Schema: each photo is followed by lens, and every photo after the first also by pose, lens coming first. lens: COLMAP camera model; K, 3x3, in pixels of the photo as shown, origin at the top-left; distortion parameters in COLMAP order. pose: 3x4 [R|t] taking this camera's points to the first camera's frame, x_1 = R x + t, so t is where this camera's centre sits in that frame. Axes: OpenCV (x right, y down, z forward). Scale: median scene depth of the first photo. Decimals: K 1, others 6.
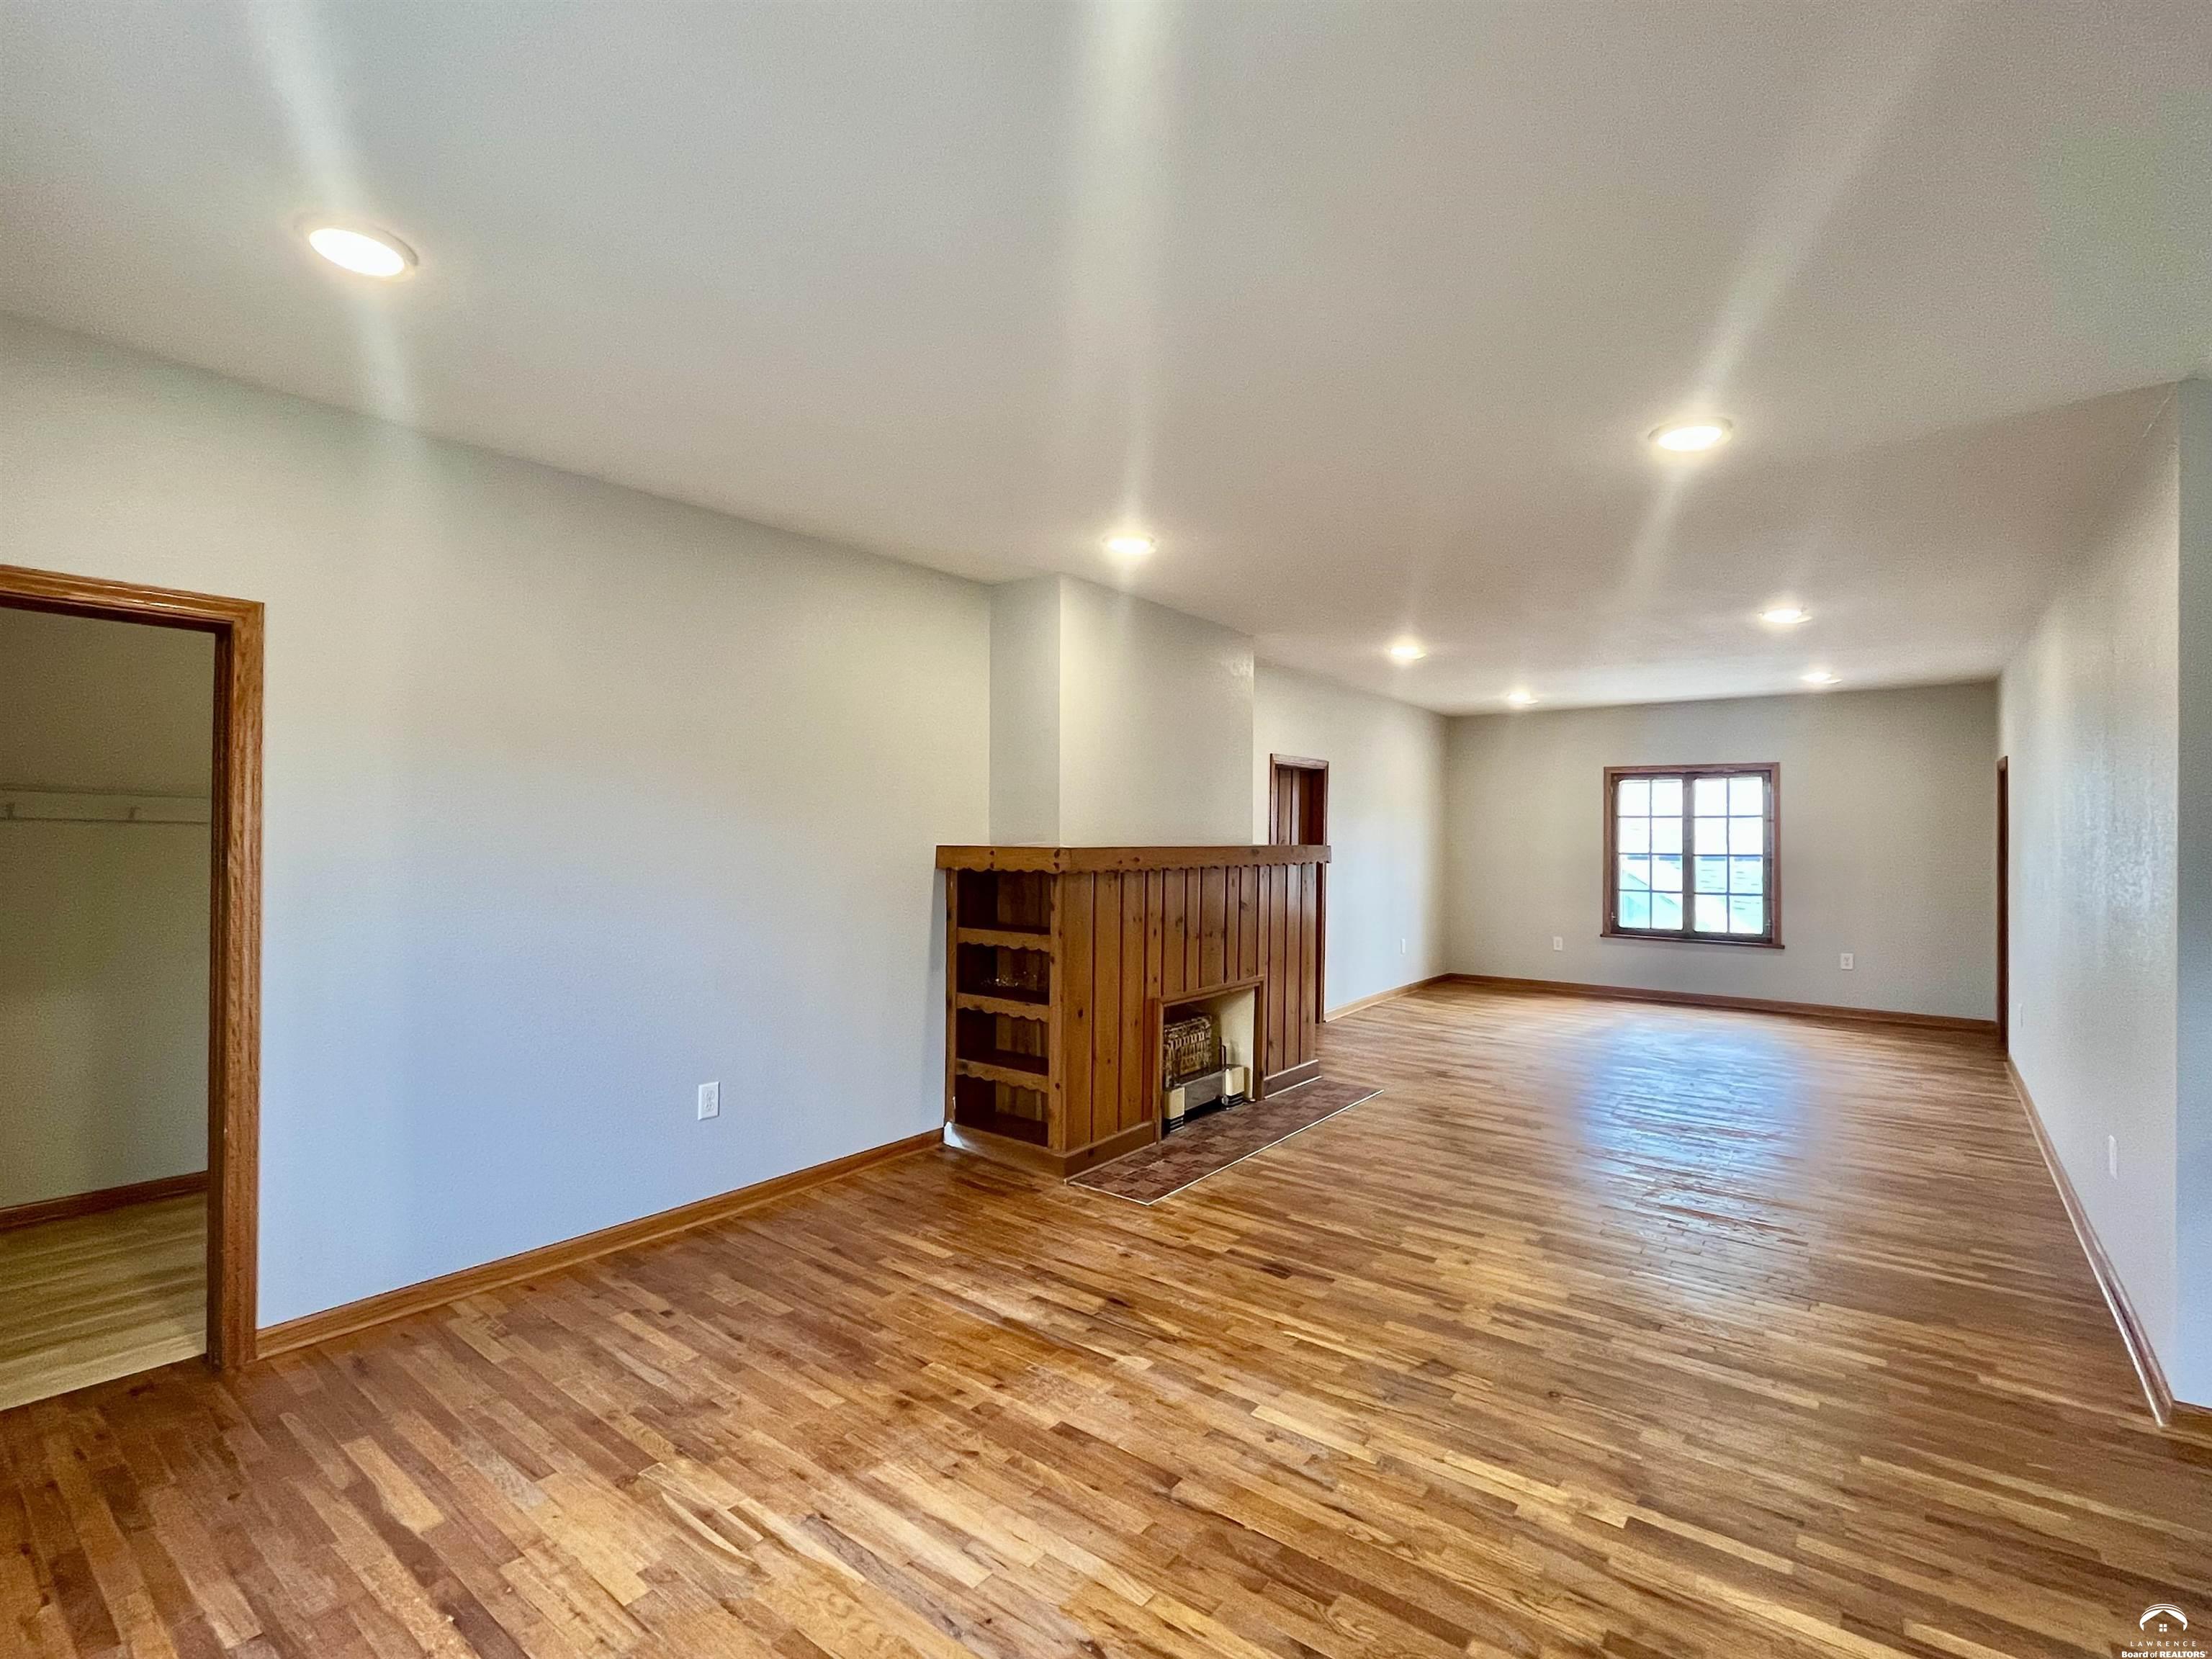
lens RADIAL K [[1061.1, 0, 1103.8], [0, 1061.1, 831.4], [0, 0, 1]] dist [-0.004943, -0.000762]
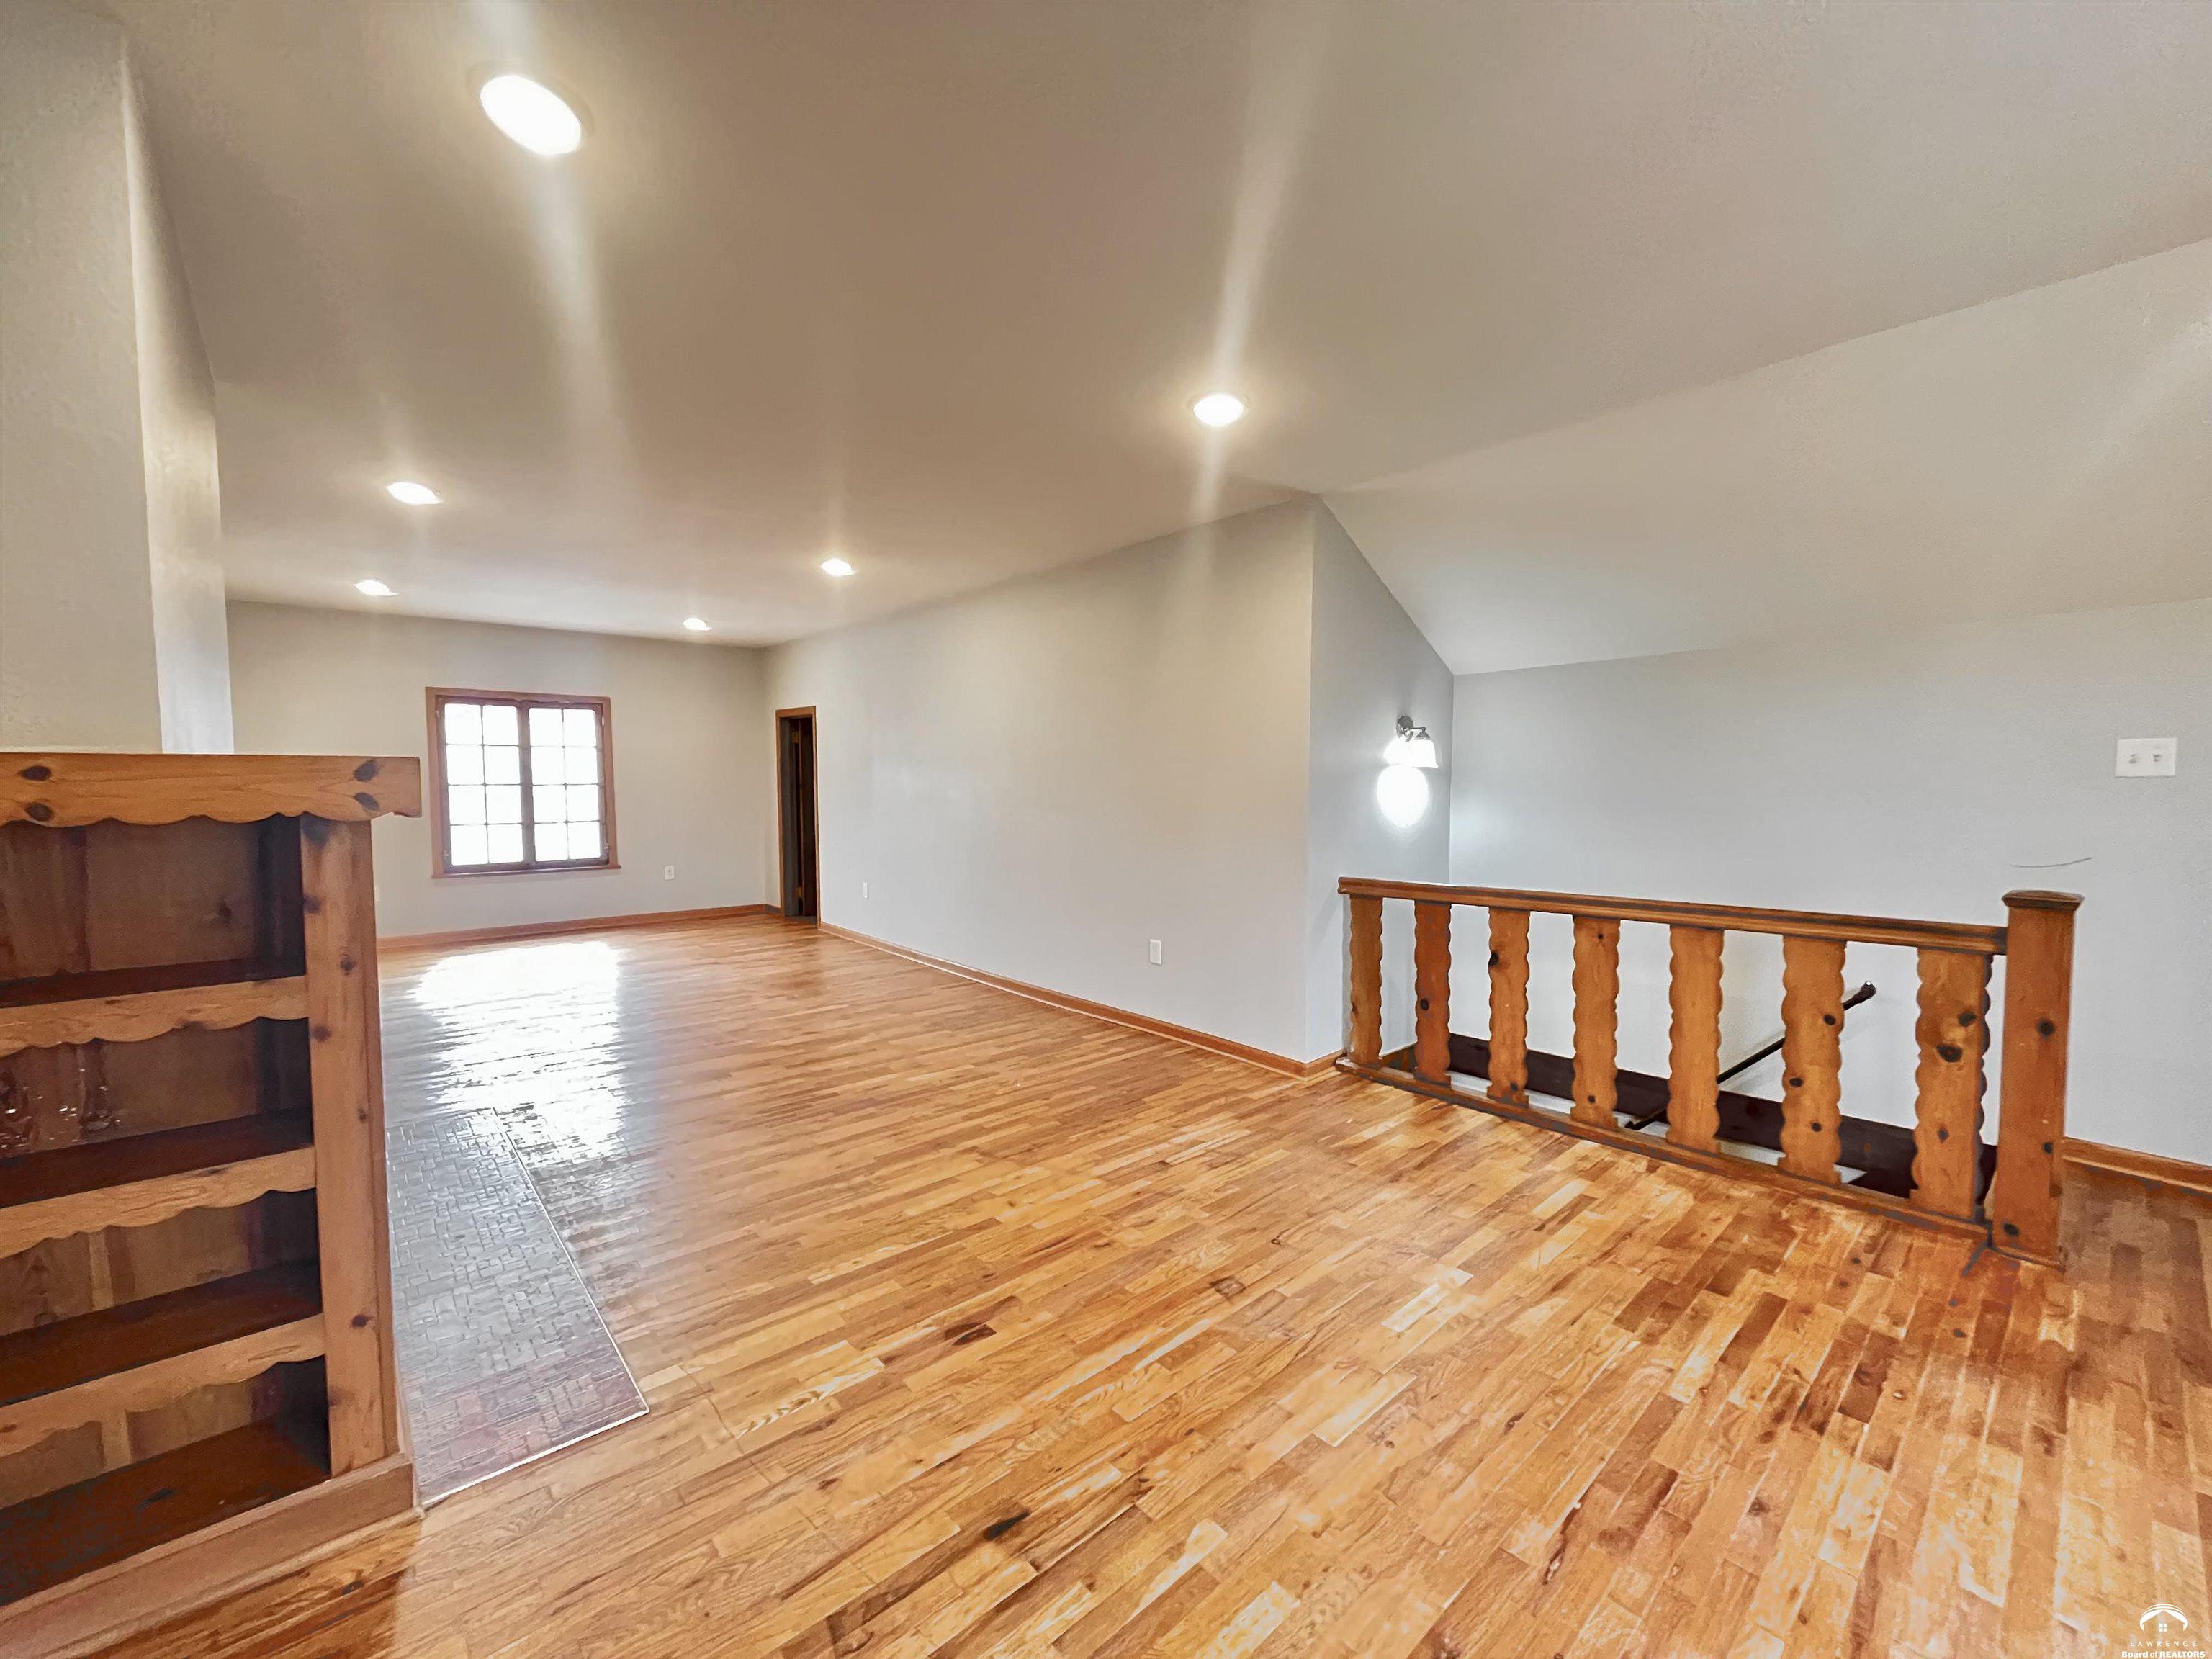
lens RADIAL K [[888.5, 0, 1110.6], [0, 888.5, 827.8], [0, 0, 1]] dist [-0.003893, -0.000670]
pose [[0.183891, -0.061987, 0.980990, -0.366819], [-0.000071, 0.998009, 0.063075, 0.023733], [-0.982947, -0.011668, 0.183520, 0.727419]]
